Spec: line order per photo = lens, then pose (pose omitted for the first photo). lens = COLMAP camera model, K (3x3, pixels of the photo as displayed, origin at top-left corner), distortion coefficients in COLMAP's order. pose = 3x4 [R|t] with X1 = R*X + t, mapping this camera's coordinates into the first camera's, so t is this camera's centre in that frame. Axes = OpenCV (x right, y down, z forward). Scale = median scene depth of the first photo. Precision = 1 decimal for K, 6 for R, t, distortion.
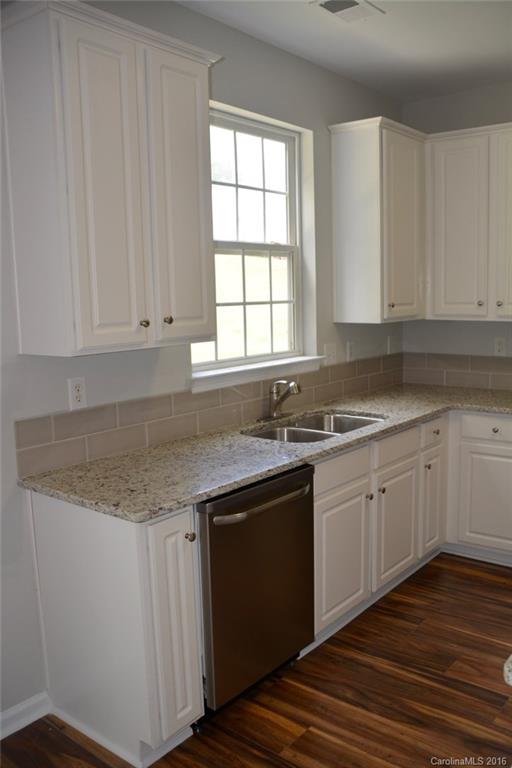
lens RADIAL K [[665.6, 0, 273.0], [0, 665.6, 383.6], [0, 0, 1]] dist [-0.143414, 0.000705]
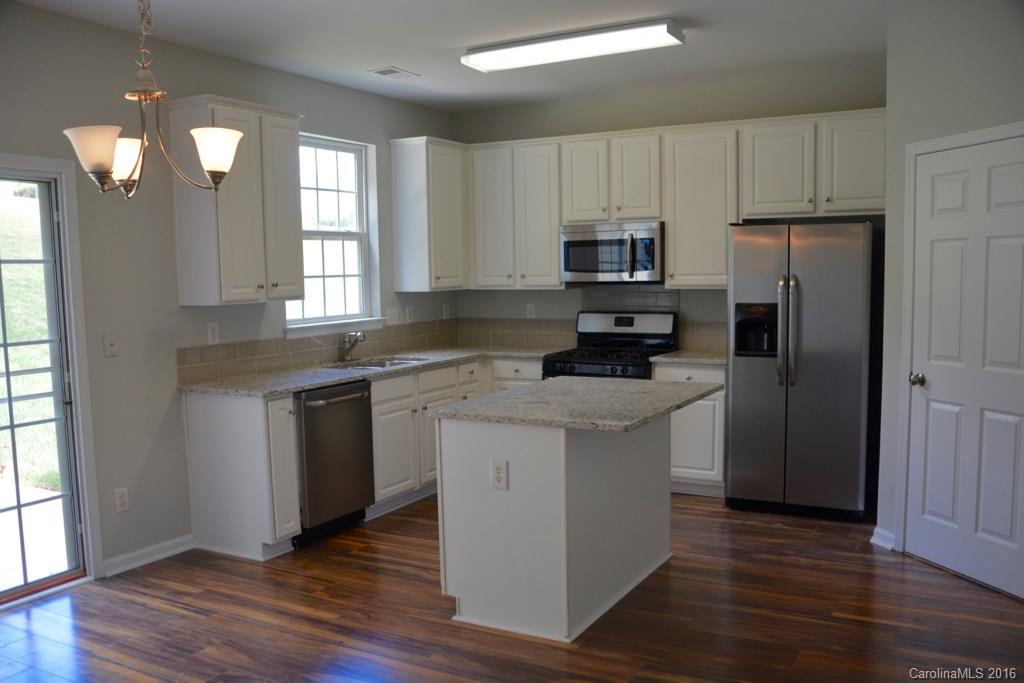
lens RADIAL K [[887.4, 0, 511.2], [0, 887.4, 359.8], [0, 0, 1]] dist [-0.143414, 0.000705]
pose [[0.986150, -0.013345, 0.165318, 0.033525], [0.019524, 0.999168, -0.035804, 0.116529], [-0.164703, 0.038536, 0.985590, -0.790031]]
